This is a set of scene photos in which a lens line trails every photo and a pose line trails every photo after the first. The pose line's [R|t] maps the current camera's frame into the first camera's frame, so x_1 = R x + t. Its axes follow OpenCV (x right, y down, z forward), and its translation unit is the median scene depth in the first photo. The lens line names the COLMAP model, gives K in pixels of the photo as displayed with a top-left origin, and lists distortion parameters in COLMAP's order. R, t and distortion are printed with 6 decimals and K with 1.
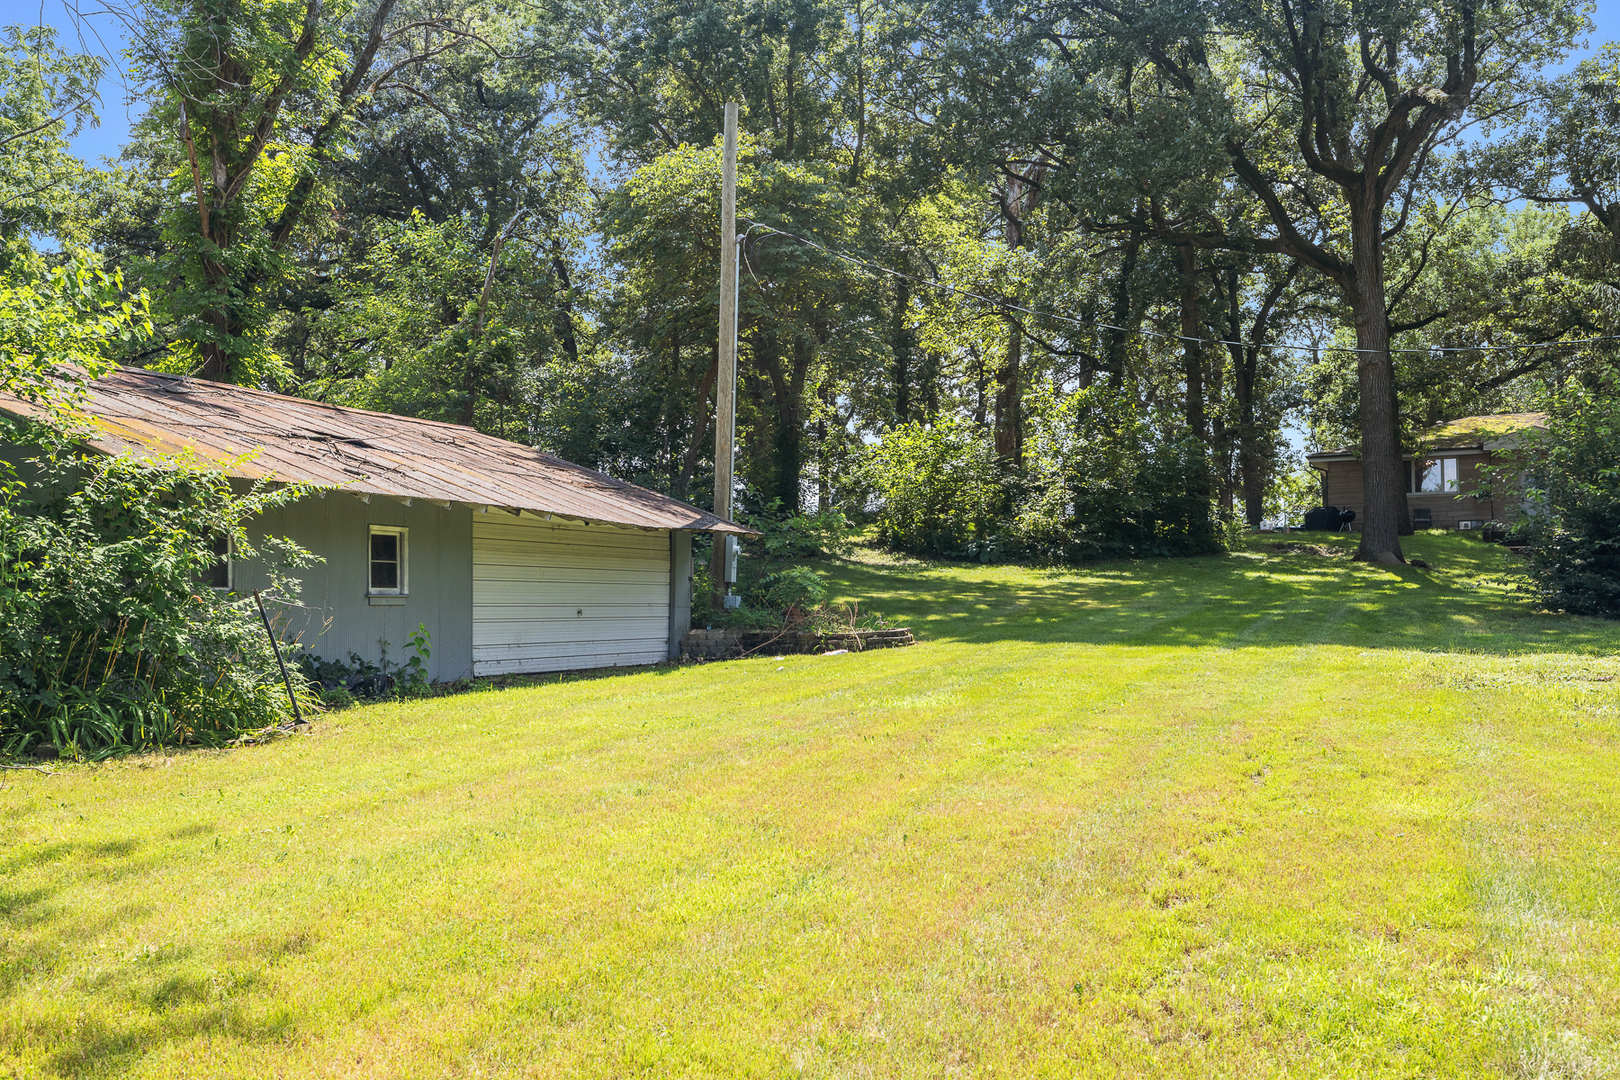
lens RADIAL K [[1429.0, 0, 811.9], [0, 1429.0, 547.2], [0, 0, 1]] dist [-0.000919, -0.002356]
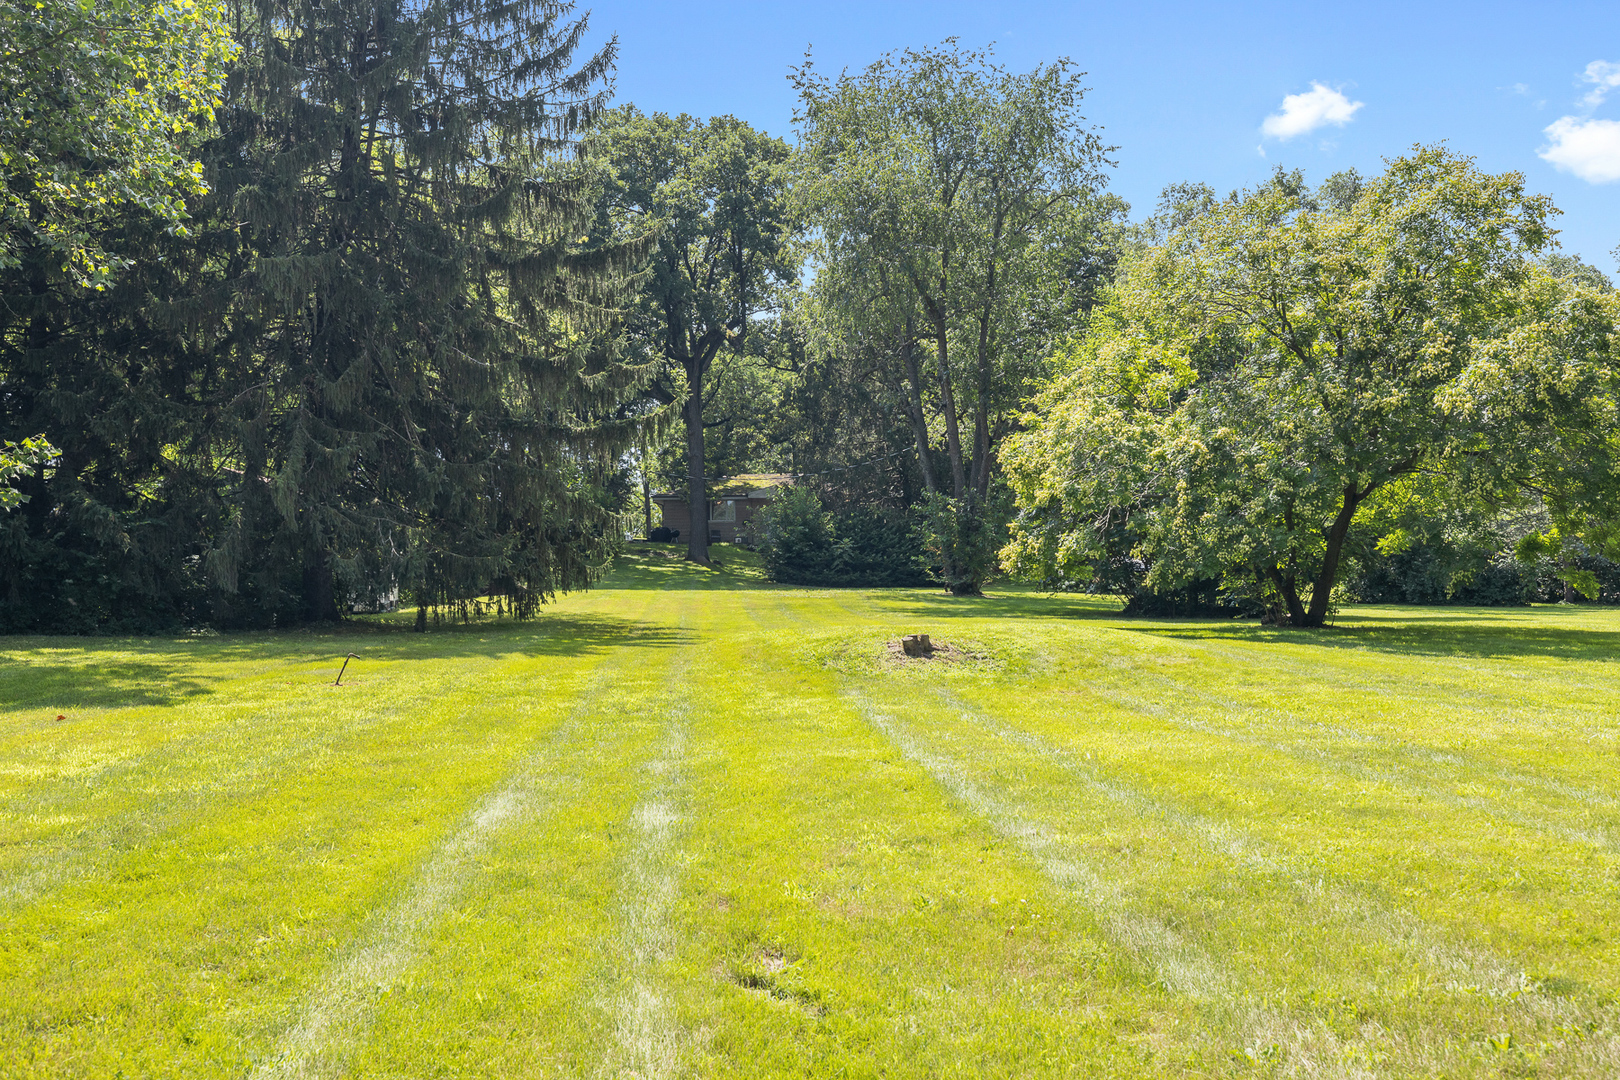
lens RADIAL K [[1586.4, 0, 810.0], [0, 1586.4, 543.1], [0, 0, 1]] dist [0.001077, 0.000000]
pose [[0.888652, 0.011850, 0.458429, -0.417326], [-0.012484, 0.999921, -0.001647, -0.011405], [-0.458412, -0.004259, 0.888730, -0.899530]]
